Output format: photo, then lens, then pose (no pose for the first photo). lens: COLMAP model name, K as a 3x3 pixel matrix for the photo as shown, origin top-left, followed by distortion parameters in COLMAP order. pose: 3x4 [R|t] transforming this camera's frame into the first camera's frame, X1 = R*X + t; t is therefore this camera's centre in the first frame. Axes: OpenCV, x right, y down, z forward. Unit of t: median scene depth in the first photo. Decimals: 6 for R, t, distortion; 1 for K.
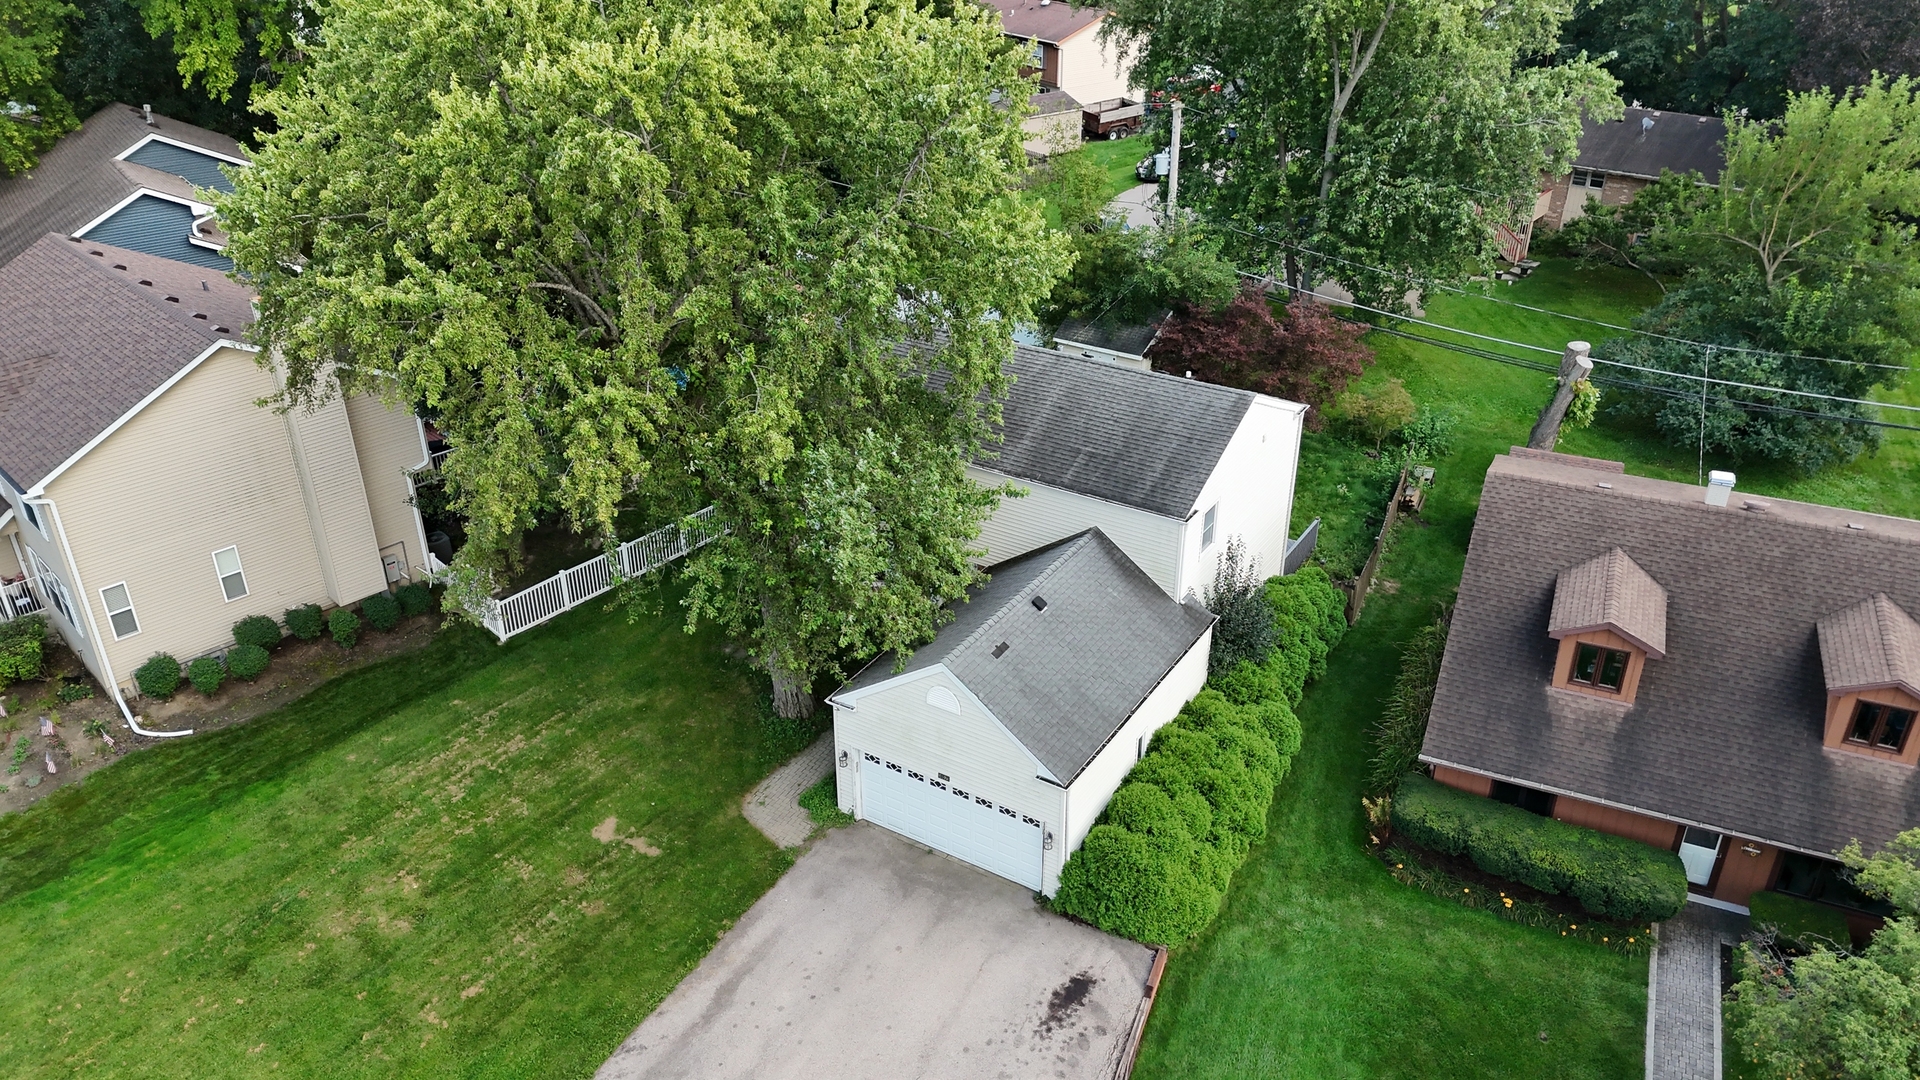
lens RADIAL K [[1452.0, 0, 960.0], [0, 1452.0, 540.0], [0, 0, 1]] dist [0.051473, 0.000191]
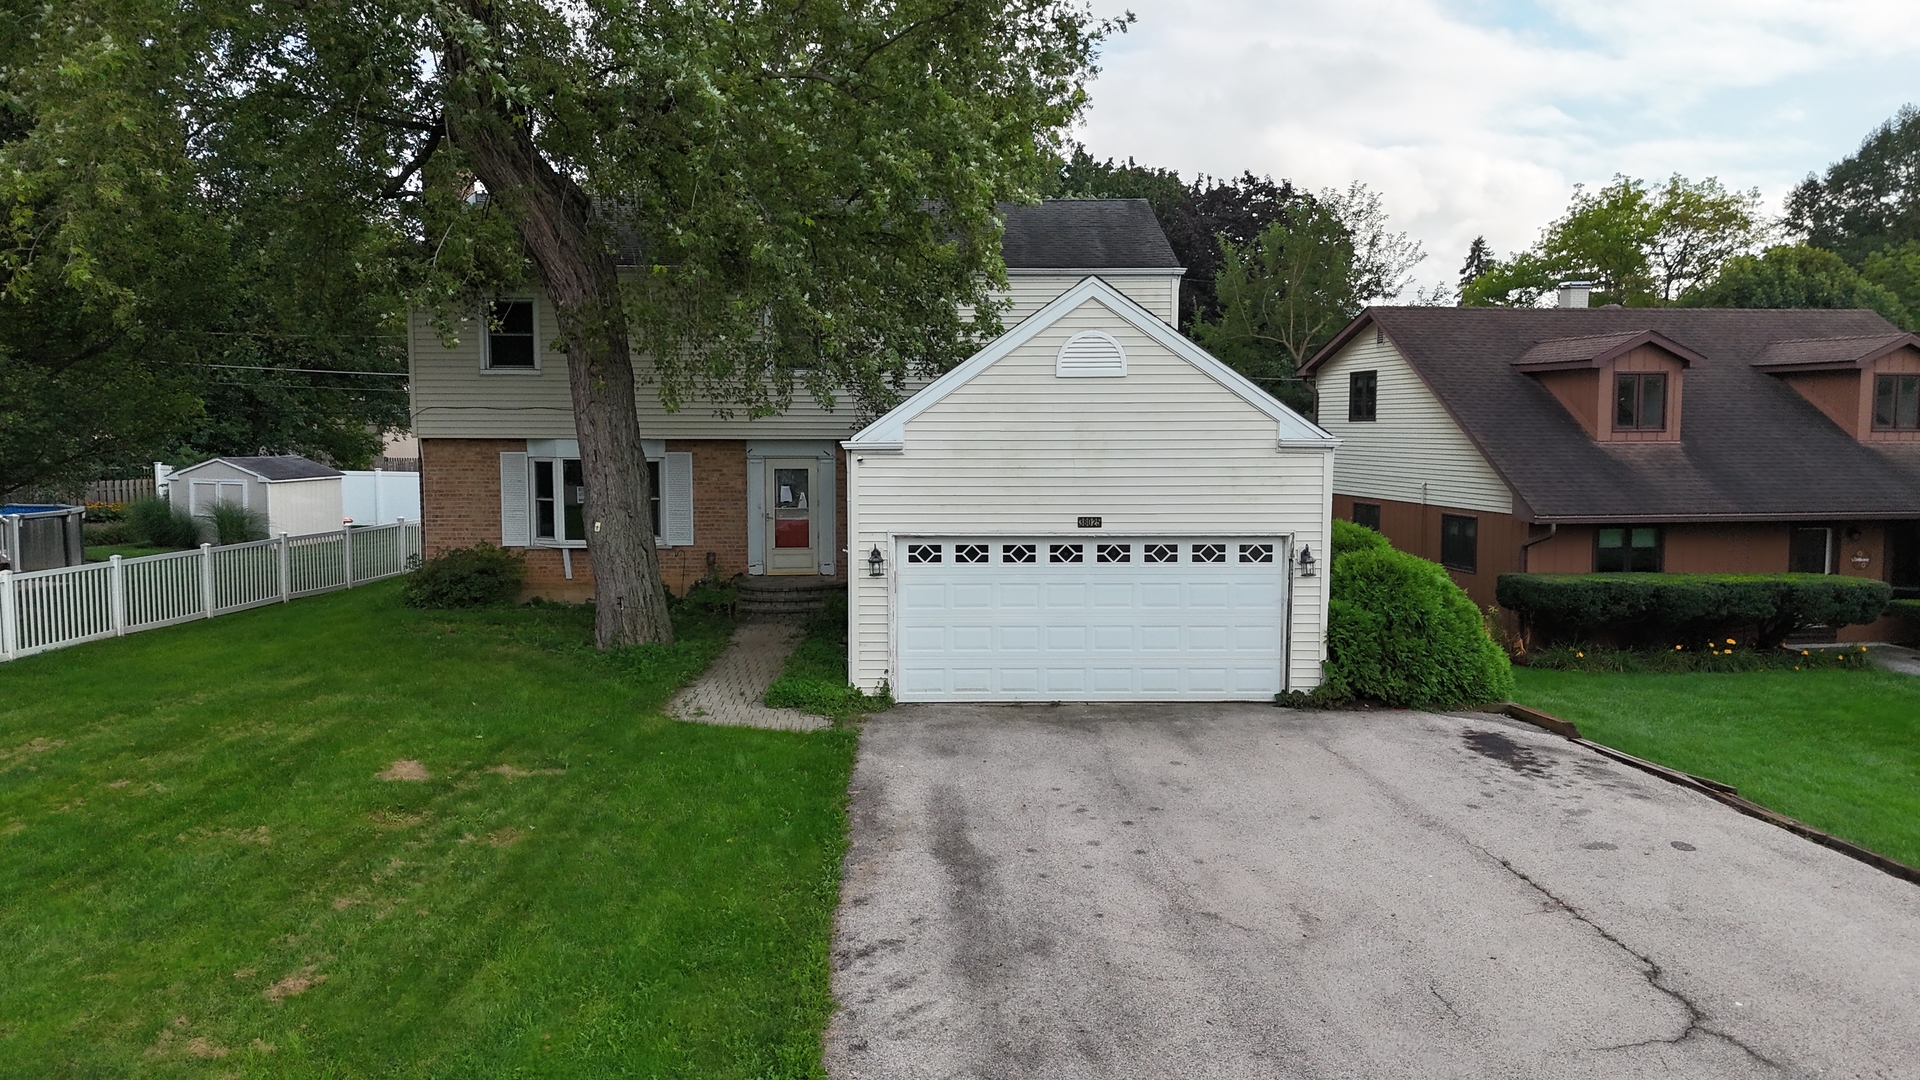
lens RADIAL K [[1452.0, 0, 960.0], [0, 1452.0, 540.0], [0, 0, 1]] dist [0.051473, 0.000191]
pose [[0.844968, -0.053305, 0.532153, -0.338207], [0.251603, 0.917654, -0.307583, 0.317445], [-0.471937, 0.393789, 0.788800, 0.560069]]
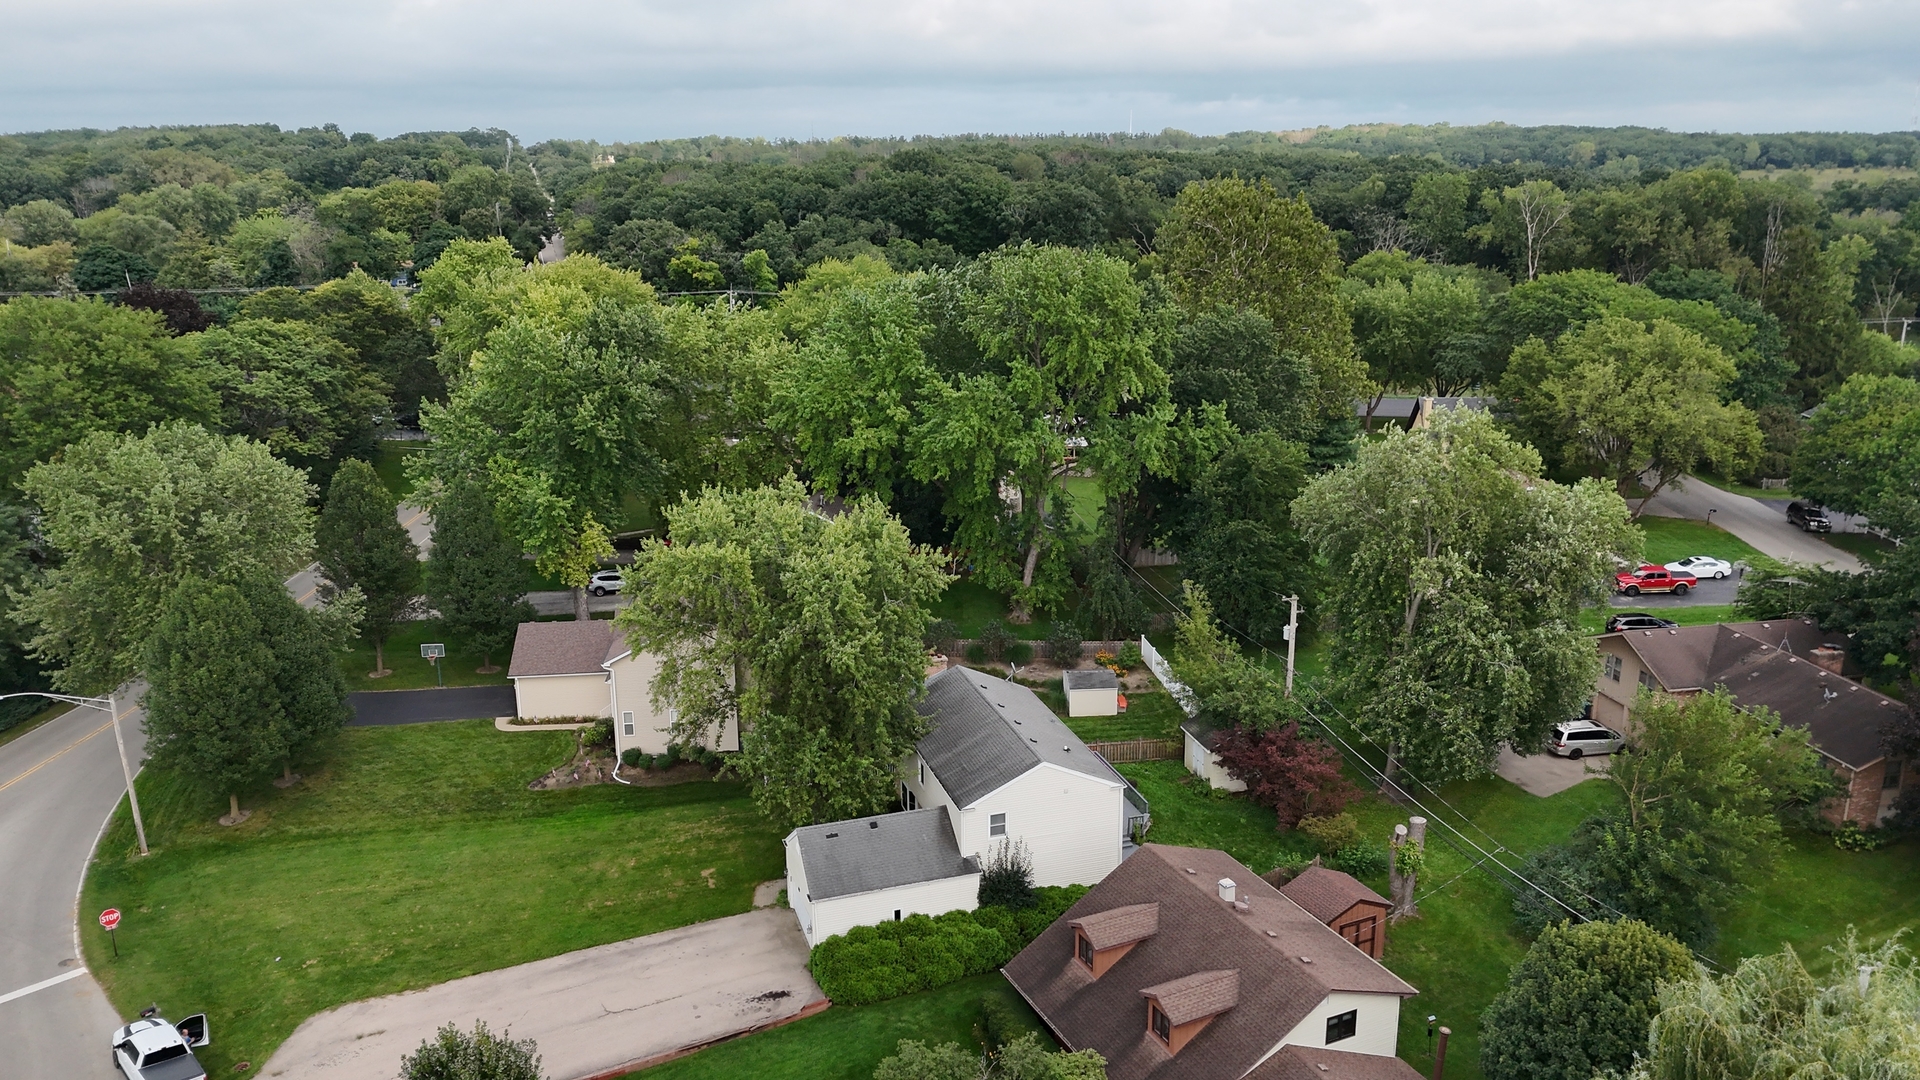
lens RADIAL K [[1452.0, 0, 960.0], [0, 1452.0, 540.0], [0, 0, 1]] dist [0.051473, 0.000191]
pose [[0.757758, 0.170208, -0.629946, 1.330261], [-0.305865, 0.945407, -0.112479, -0.138358], [0.576410, 0.277910, 0.768451, -0.582165]]
